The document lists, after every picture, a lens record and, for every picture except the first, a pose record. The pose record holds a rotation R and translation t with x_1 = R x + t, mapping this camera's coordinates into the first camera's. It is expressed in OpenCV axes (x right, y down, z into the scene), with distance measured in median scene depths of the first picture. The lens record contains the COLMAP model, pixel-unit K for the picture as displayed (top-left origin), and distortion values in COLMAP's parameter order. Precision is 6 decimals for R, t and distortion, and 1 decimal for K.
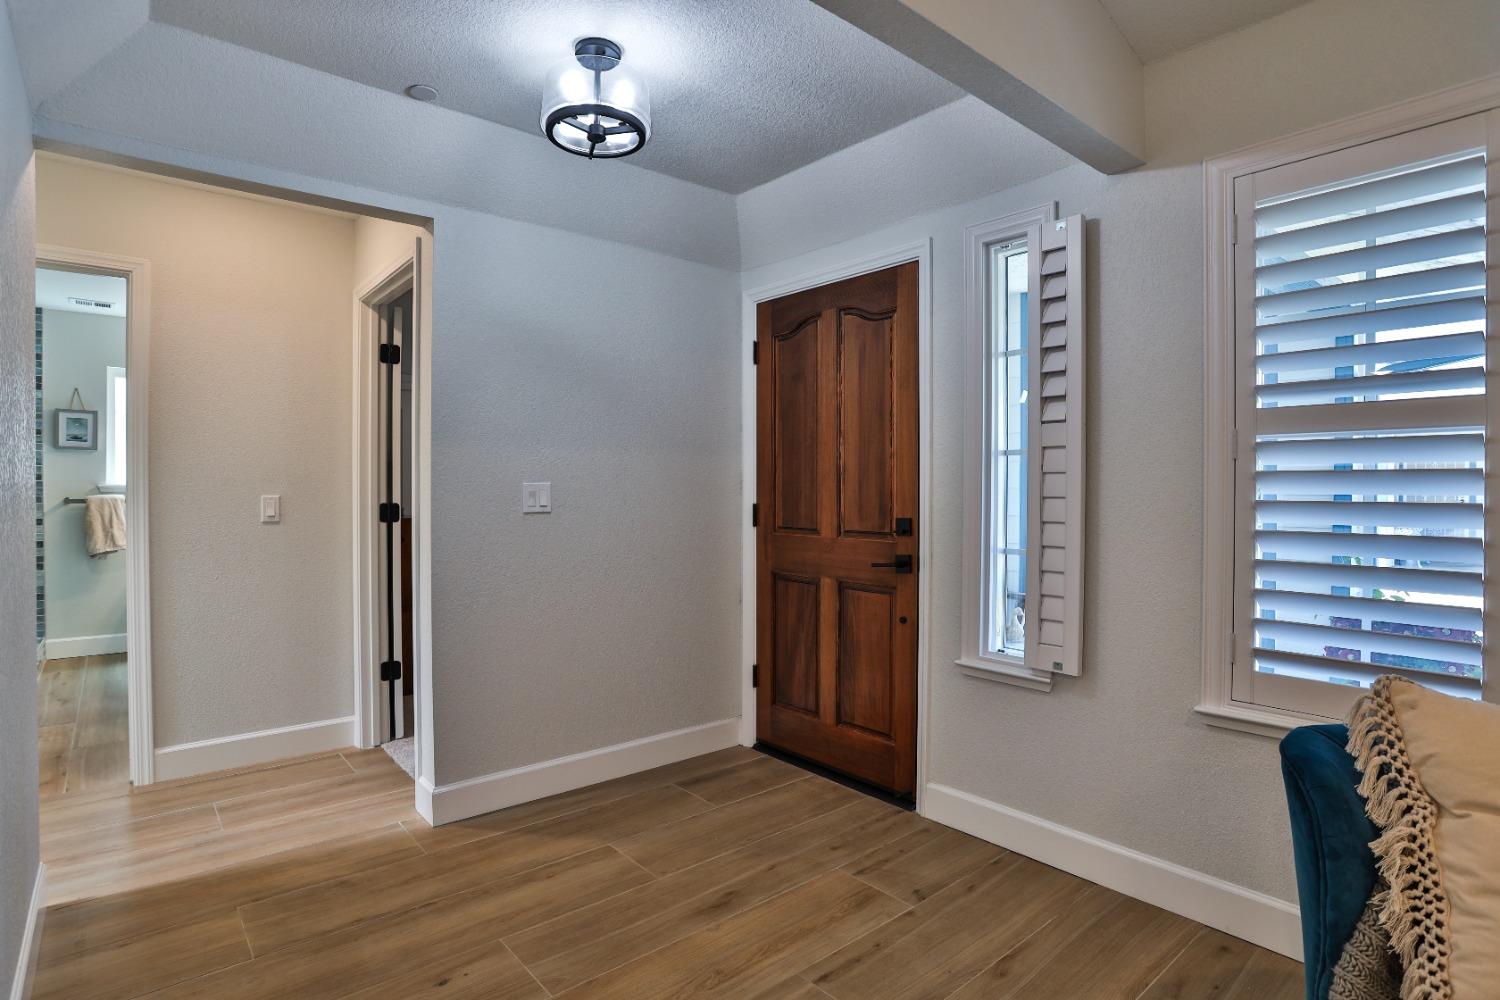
lens RADIAL K [[772.0, 0, 742.6], [0, 772.0, 497.4], [0, 0, 1]] dist [-0.074648, 0.032638]
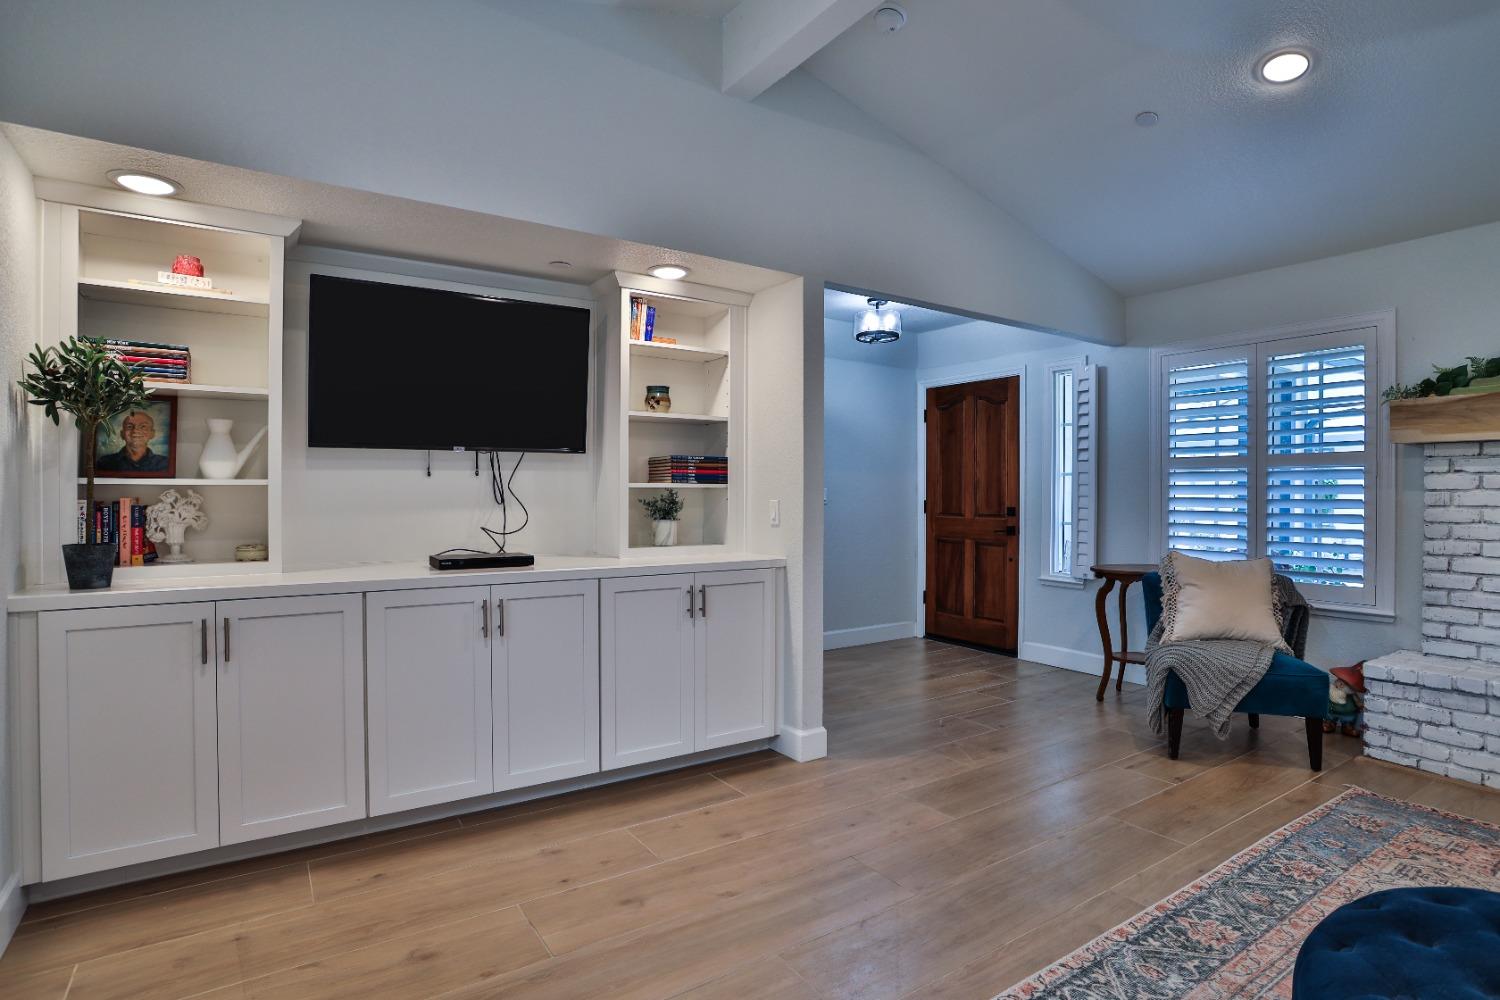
lens RADIAL K [[772.0, 0, 754.2], [0, 772.0, 496.8], [0, 0, 1]] dist [-0.074648, 0.032638]
pose [[0.994816, 0.000739, -0.101686, -0.242761], [-0.001172, 0.999991, -0.004197, 0.009705], [0.101682, 0.004295, 0.994808, -1.005291]]
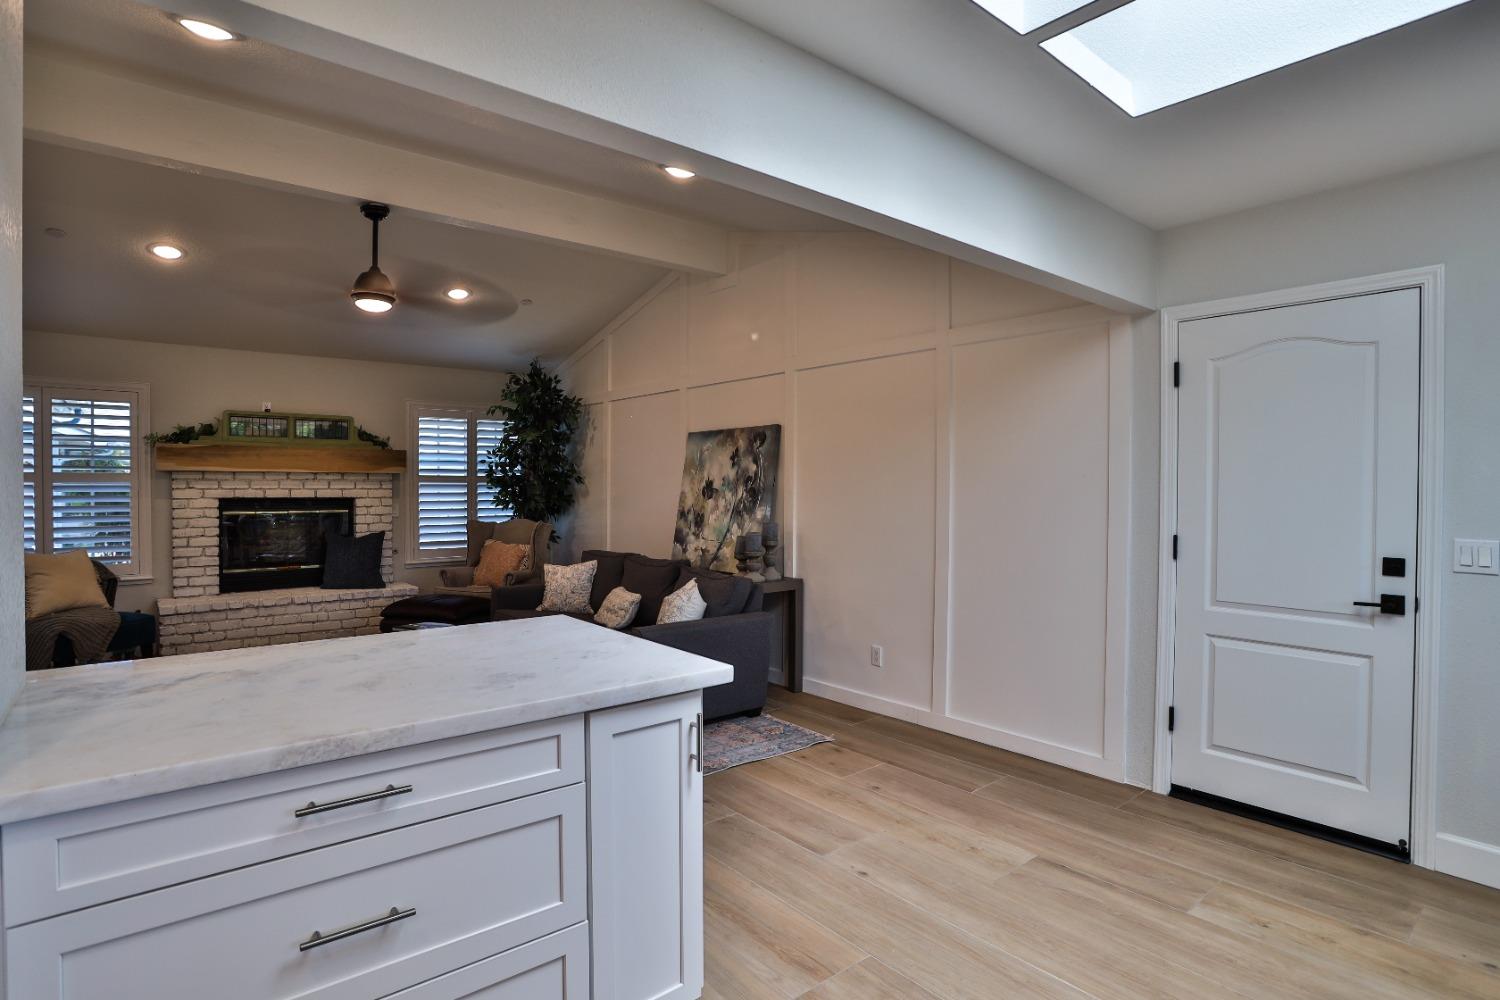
lens RADIAL K [[772.0, 0, 755.5], [0, 772.0, 498.8], [0, 0, 1]] dist [-0.074648, 0.032638]
pose [[-0.000292, -0.020844, 0.999783, -1.305964], [0.006705, 0.999760, 0.020845, -0.040523], [-0.999977, 0.006709, -0.000152, -1.265315]]
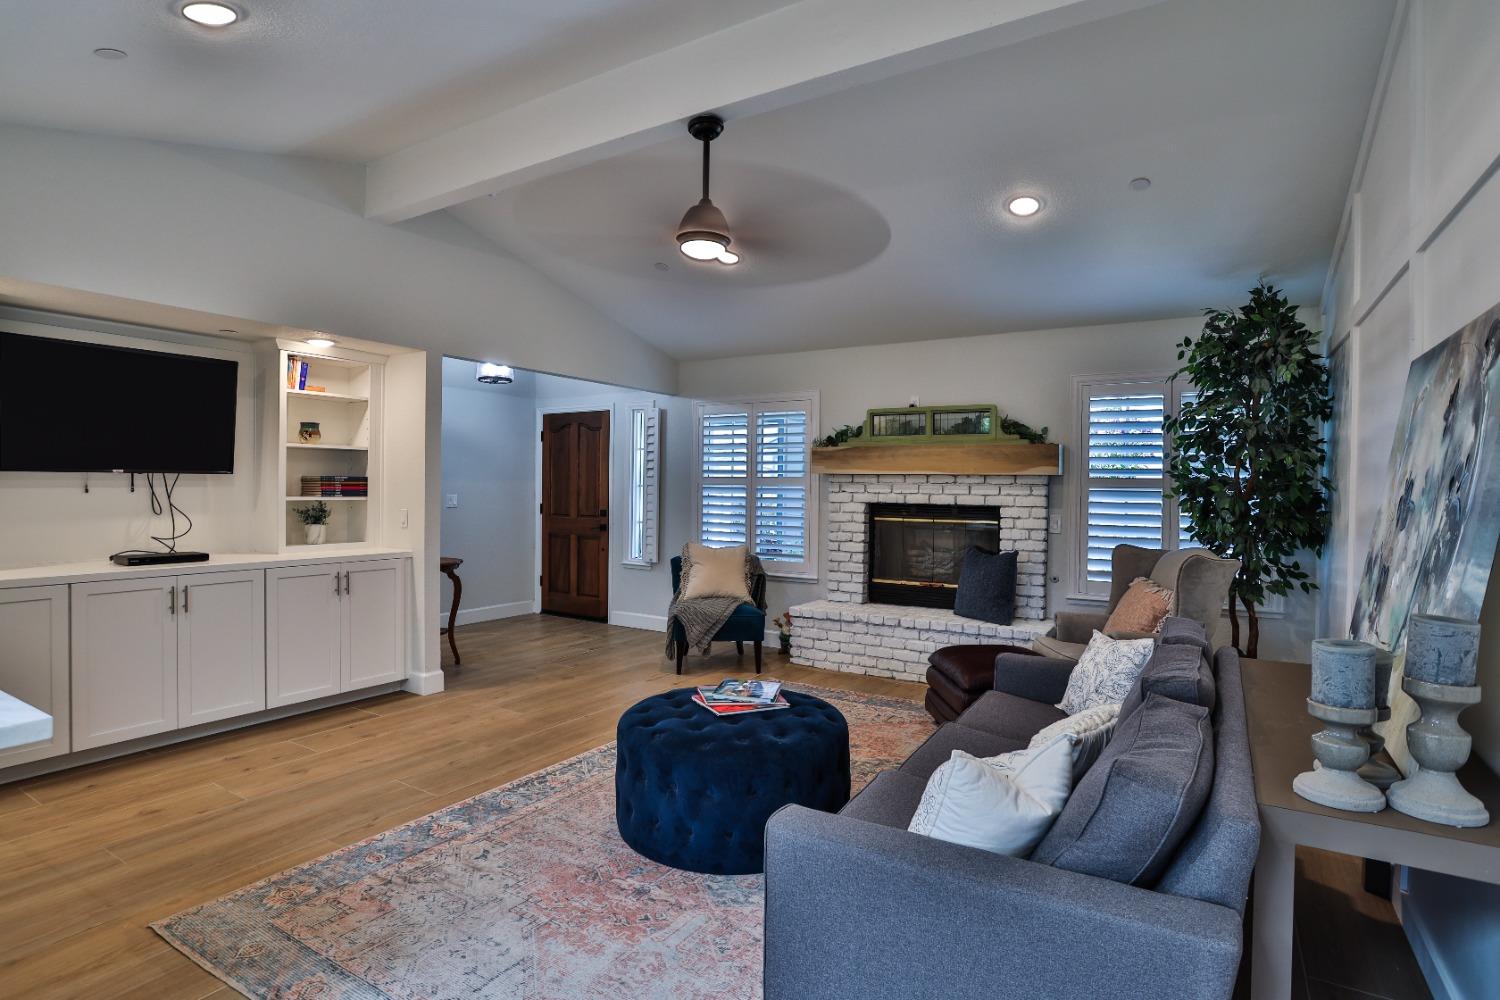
lens RADIAL K [[772.0, 0, 753.4], [0, 772.0, 496.5], [0, 0, 1]] dist [-0.074648, 0.032638]
pose [[0.947501, 0.004889, 0.319715, -0.140742], [-0.006324, 0.999974, 0.003452, -0.029877], [-0.319689, -0.005293, 0.947508, -1.619057]]
